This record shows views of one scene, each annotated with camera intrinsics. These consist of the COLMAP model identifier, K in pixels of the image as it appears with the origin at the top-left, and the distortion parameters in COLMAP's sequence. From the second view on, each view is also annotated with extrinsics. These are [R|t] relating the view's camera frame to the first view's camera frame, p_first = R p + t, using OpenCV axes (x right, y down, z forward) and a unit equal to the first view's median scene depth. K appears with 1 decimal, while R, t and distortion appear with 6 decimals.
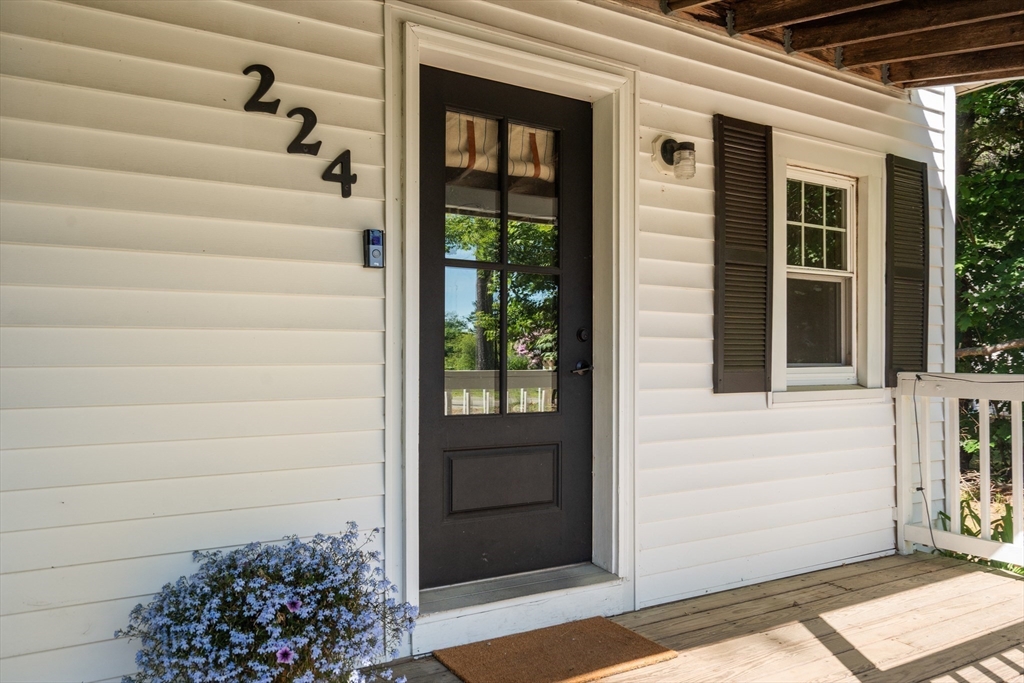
lens RADIAL K [[768.1, 0, 511.8], [0, 768.1, 359.9], [0, 0, 1]] dist [0.004962, 0.001422]
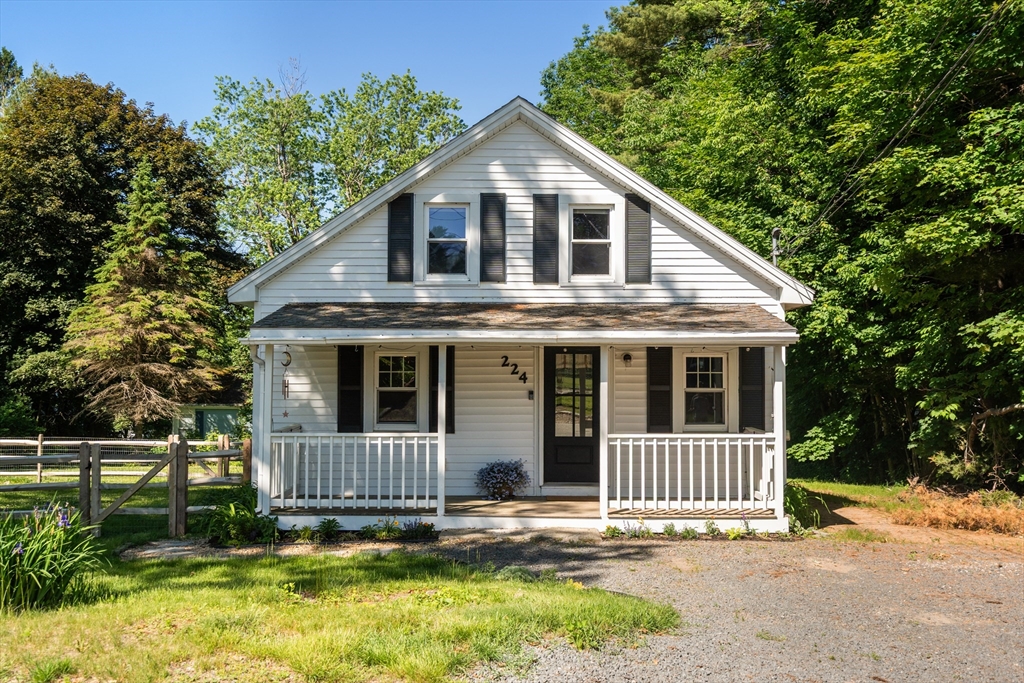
lens RADIAL K [[1040.5, 0, 512.0], [0, 1040.5, 316.5], [0, 0, 1]] dist [-0.015912, -0.009132]
pose [[0.856699, -0.026759, -0.515122, 2.149143], [-0.002591, 0.998418, -0.056173, -0.206217], [0.515810, 0.049459, 0.855274, -3.162389]]
